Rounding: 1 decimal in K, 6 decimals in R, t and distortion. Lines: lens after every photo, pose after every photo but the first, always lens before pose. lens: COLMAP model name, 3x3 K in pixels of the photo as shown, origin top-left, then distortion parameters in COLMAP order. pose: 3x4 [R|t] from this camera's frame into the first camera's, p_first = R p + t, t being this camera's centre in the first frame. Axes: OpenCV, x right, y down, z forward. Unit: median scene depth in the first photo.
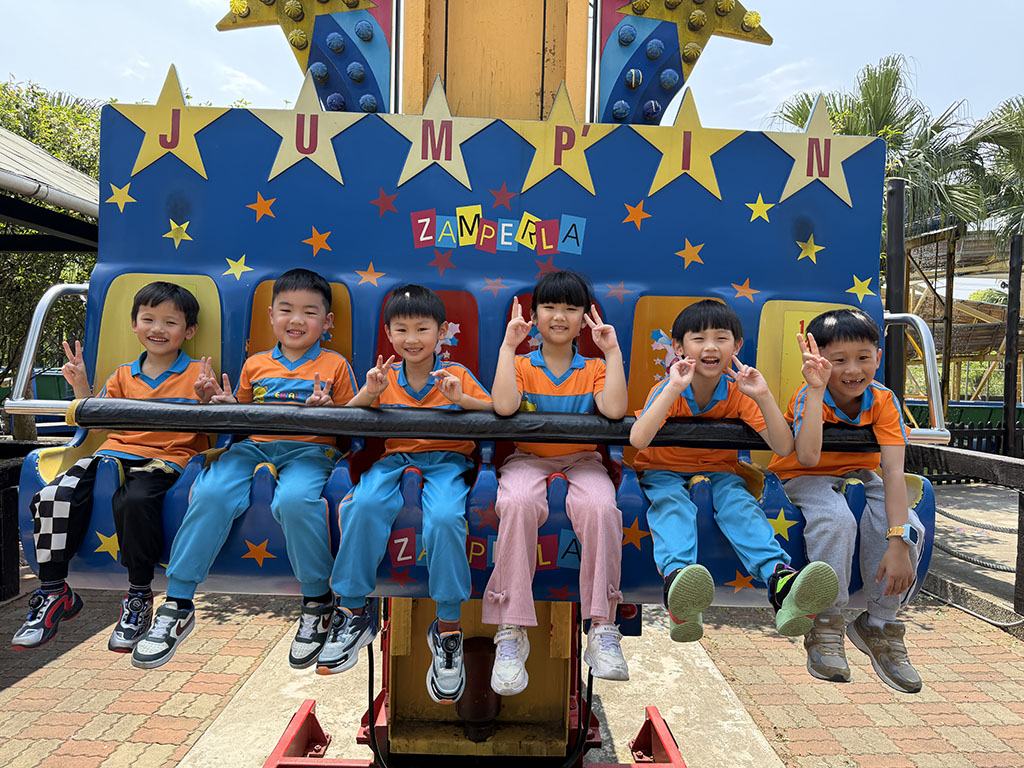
lens RADIAL K [[723.8, 0, 512.7], [0, 723.8, 397.1], [0, 0, 1]] dist [0.053816, -0.095938]
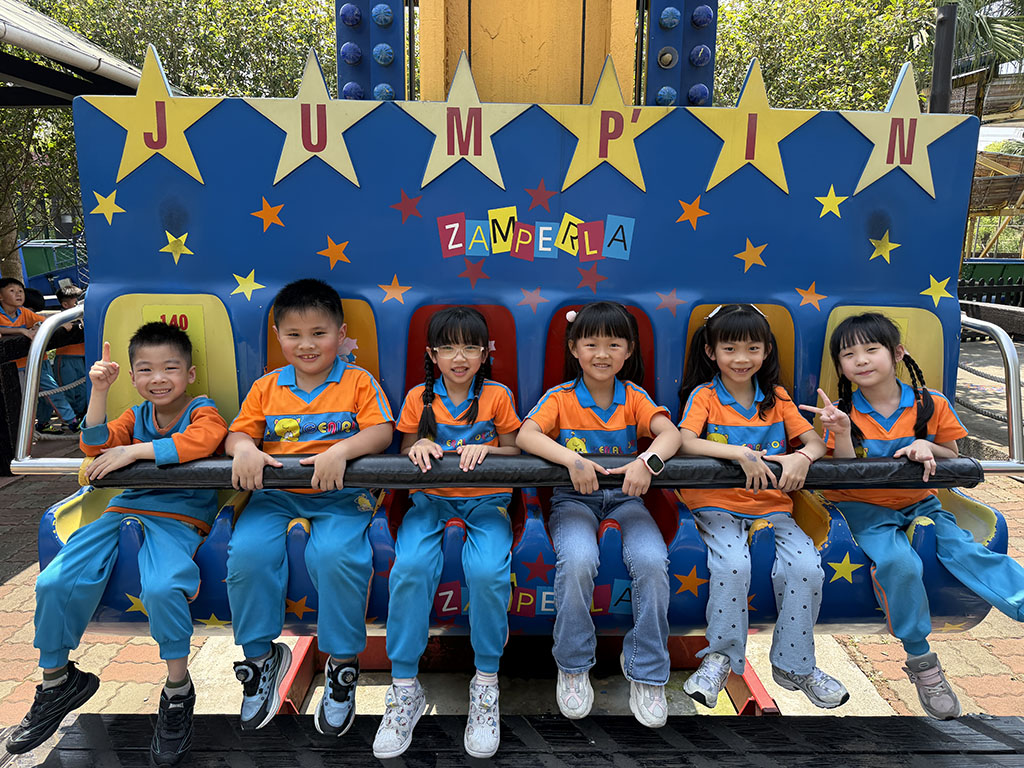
lens RADIAL K [[727.2, 0, 513.9], [0, 727.2, 381.4], [0, 0, 1]] dist [0.054299, -0.083954]
pose [[0.999812, -0.019298, 0.001661, -0.052110], [0.018689, 0.983700, 0.178842, -0.213918], [-0.005085, -0.178777, 0.983876, 0.088723]]
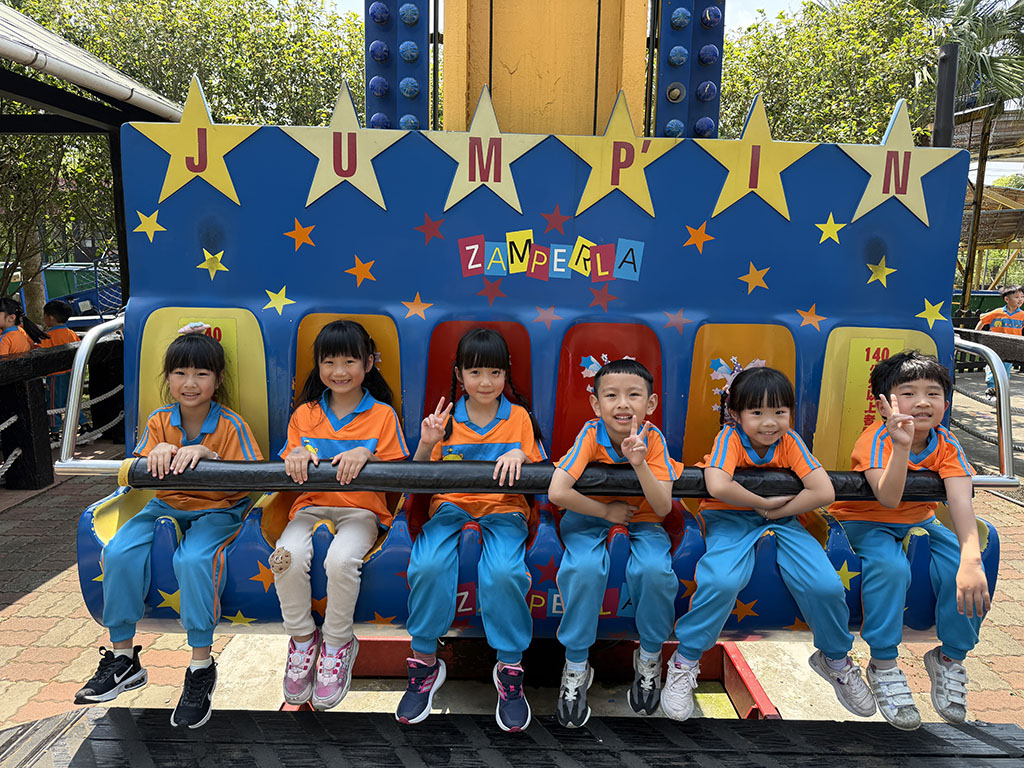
lens RADIAL K [[730.0, 0, 517.0], [0, 730.0, 383.9], [0, 0, 1]] dist [0.058955, -0.100590]
pose [[0.999946, -0.007137, -0.007490, -0.058205], [0.008136, 0.989669, 0.143138, -0.202735], [0.006391, -0.143191, 0.989674, 0.034178]]
